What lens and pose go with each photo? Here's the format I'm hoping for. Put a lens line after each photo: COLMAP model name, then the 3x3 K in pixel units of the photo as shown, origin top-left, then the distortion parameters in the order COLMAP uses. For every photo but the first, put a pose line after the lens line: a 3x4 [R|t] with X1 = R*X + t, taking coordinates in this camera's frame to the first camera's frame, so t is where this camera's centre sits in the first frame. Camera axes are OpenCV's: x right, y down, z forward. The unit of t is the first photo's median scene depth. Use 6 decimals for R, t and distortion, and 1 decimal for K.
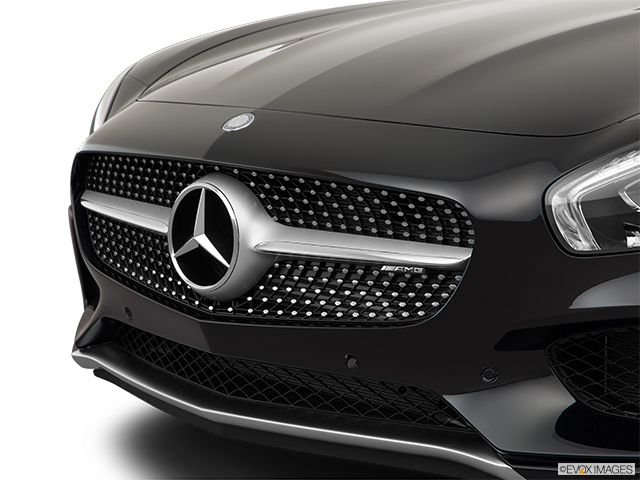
lens RADIAL K [[1891.0, 0, 320.0], [0, 1891.0, 240.0], [0, 0, 1]] dist [-0.060477, 12.222873]
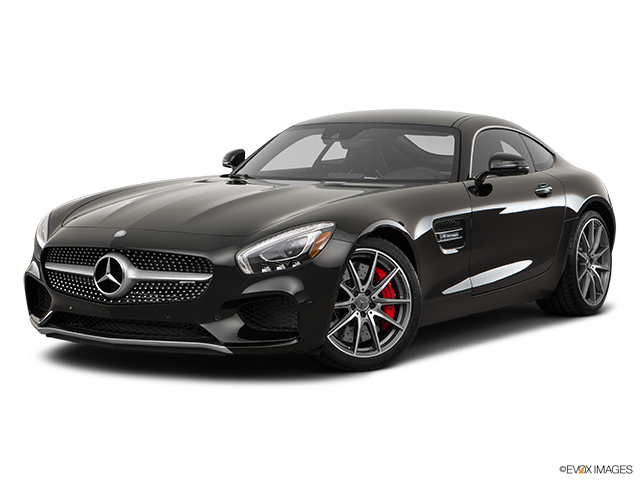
lens RADIAL K [[1426.3, 0, 320.0], [0, 1426.3, 240.0], [0, 0, 1]] dist [0.042655, 0.183713]
pose [[0.965241, -0.015468, 0.260903, -0.323013], [0.033359, 0.997374, -0.064284, 0.096119], [-0.259223, 0.070753, 0.963222, -1.143429]]
